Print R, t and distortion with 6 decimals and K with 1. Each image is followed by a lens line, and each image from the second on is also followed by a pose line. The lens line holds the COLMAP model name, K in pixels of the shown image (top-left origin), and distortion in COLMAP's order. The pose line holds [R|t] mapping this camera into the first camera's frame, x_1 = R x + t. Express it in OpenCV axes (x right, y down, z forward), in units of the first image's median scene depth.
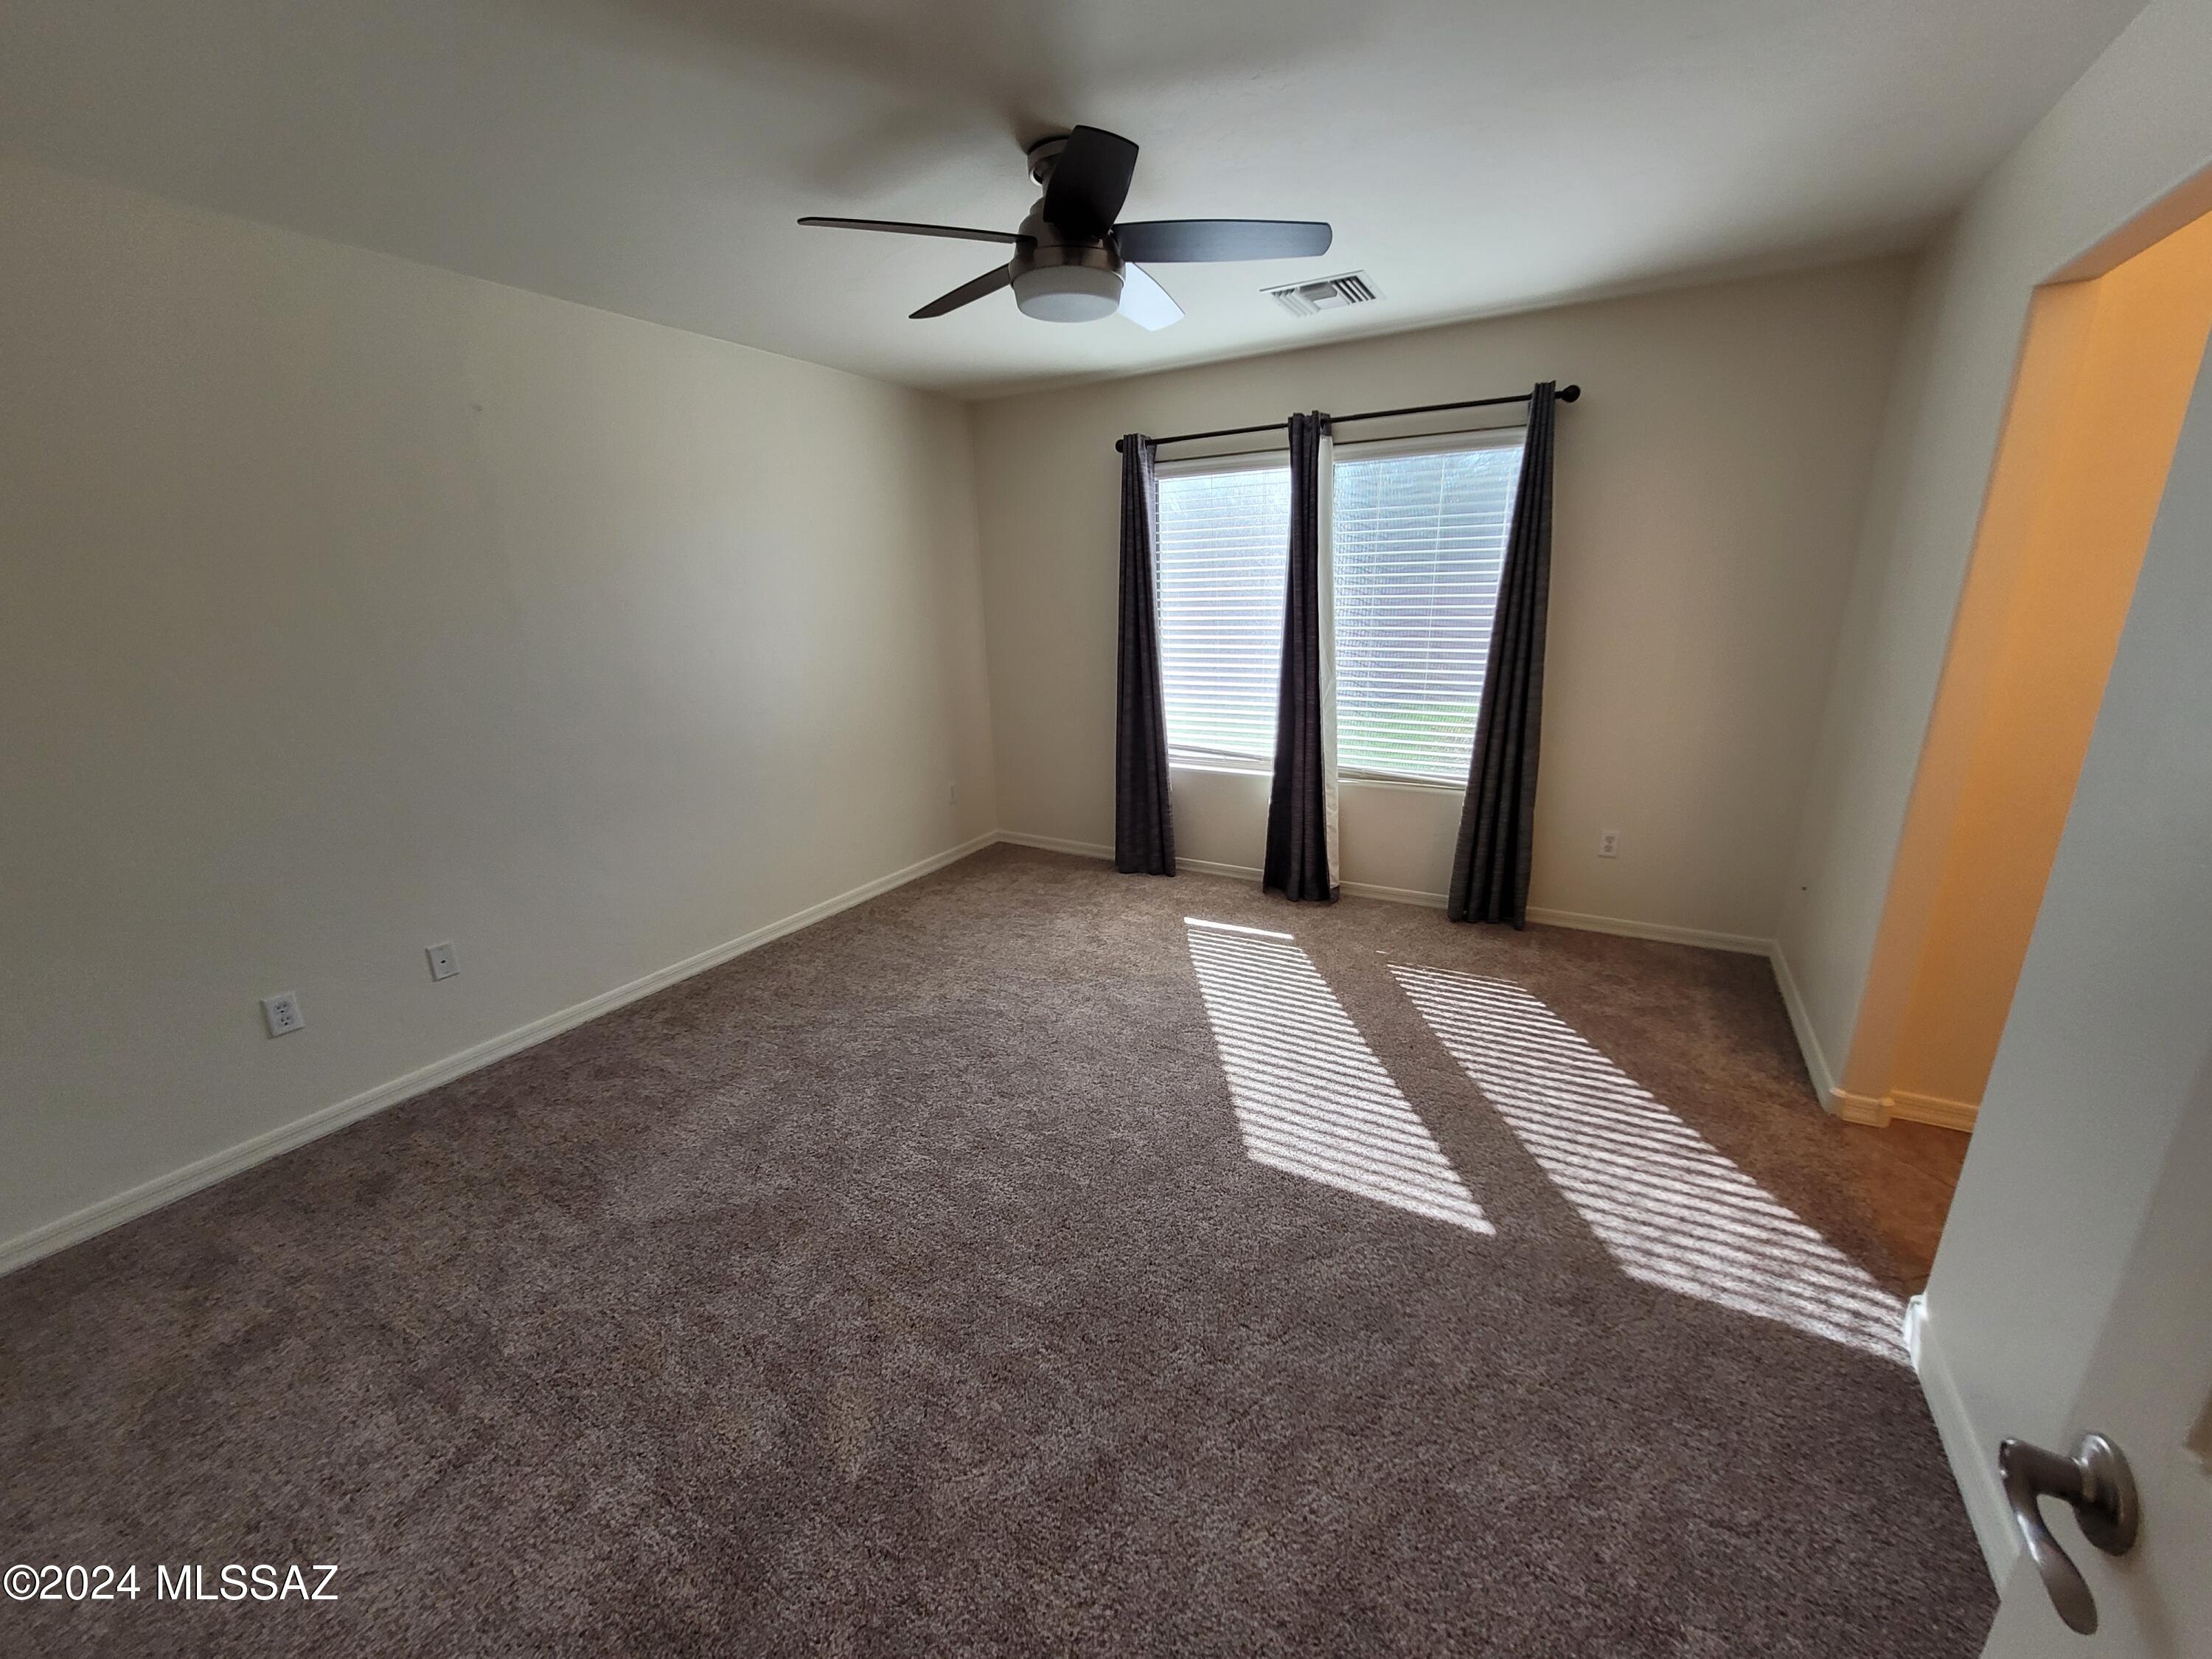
lens RADIAL K [[873.9, 0, 1106.0], [0, 873.9, 829.5], [0, 0, 1]] dist [0.015693, 0.000020]
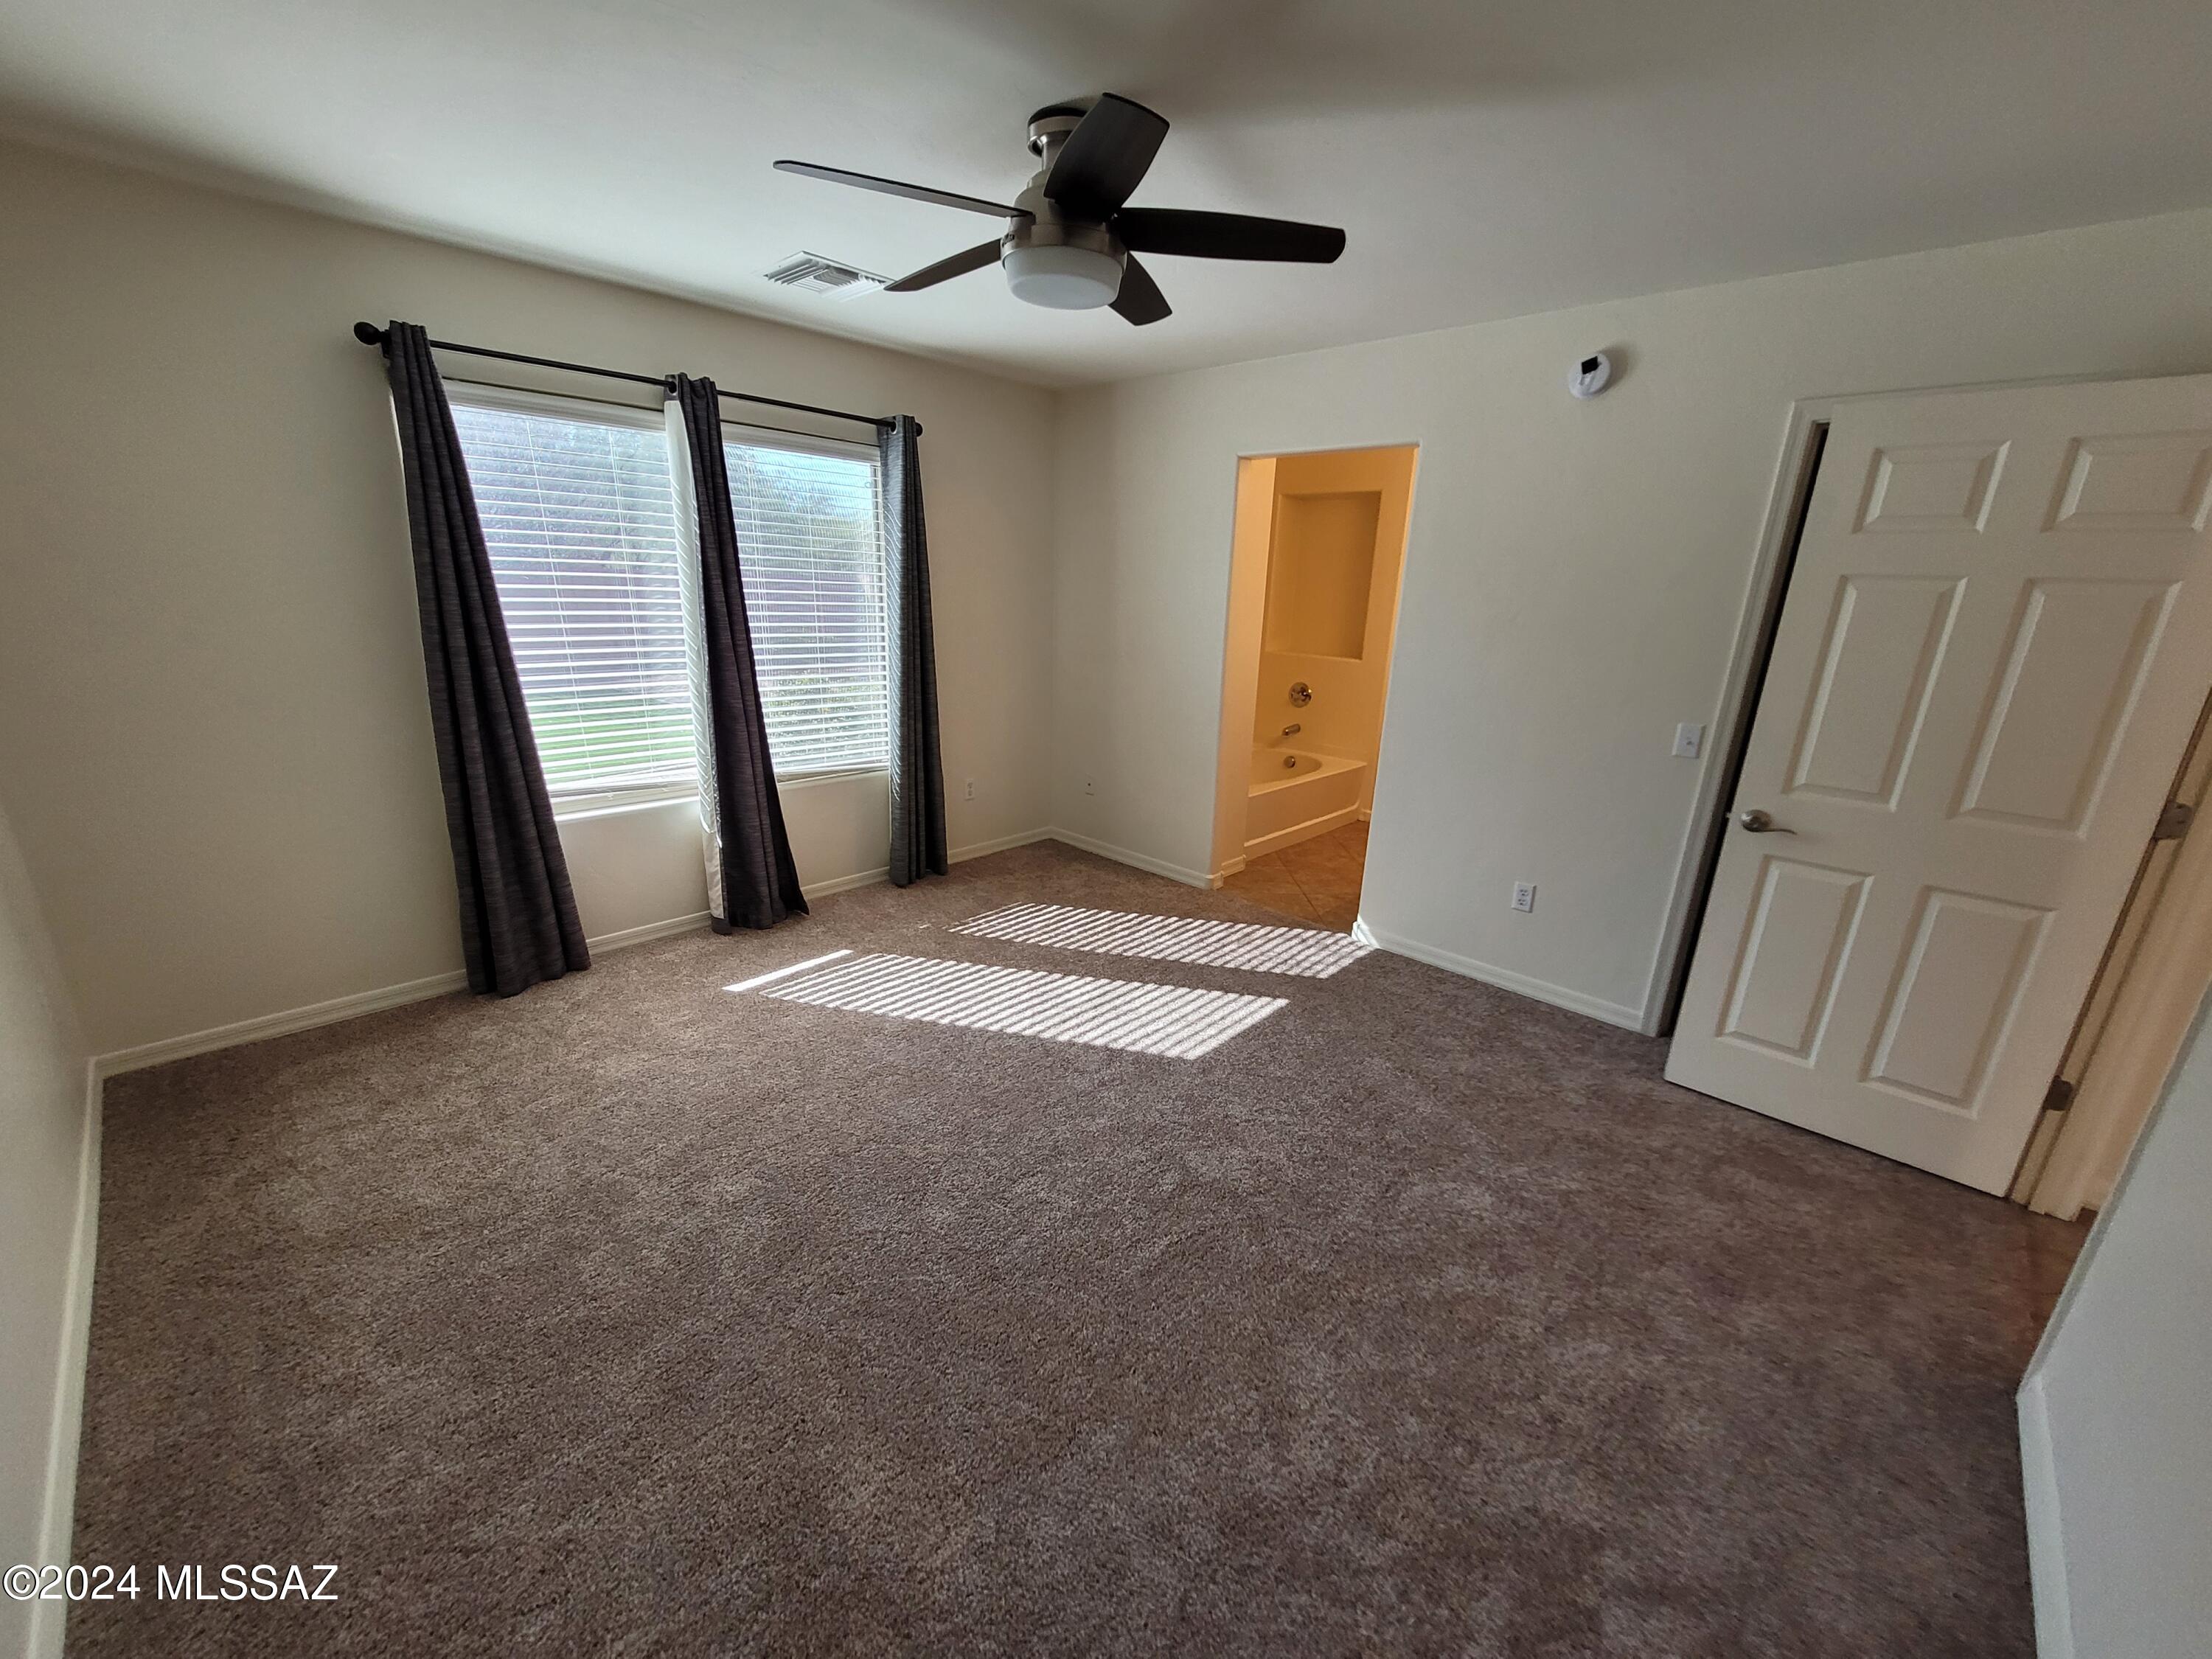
lens RADIAL K [[860.1, 0, 1100.2], [0, 860.1, 845.1], [0, 0, 1]] dist [0.006618, -0.003275]
pose [[0.244372, -0.255926, 0.935299, -0.574957], [0.228742, 0.952536, 0.200878, -0.113680], [-0.942316, 0.164853, 0.291314, 0.453818]]
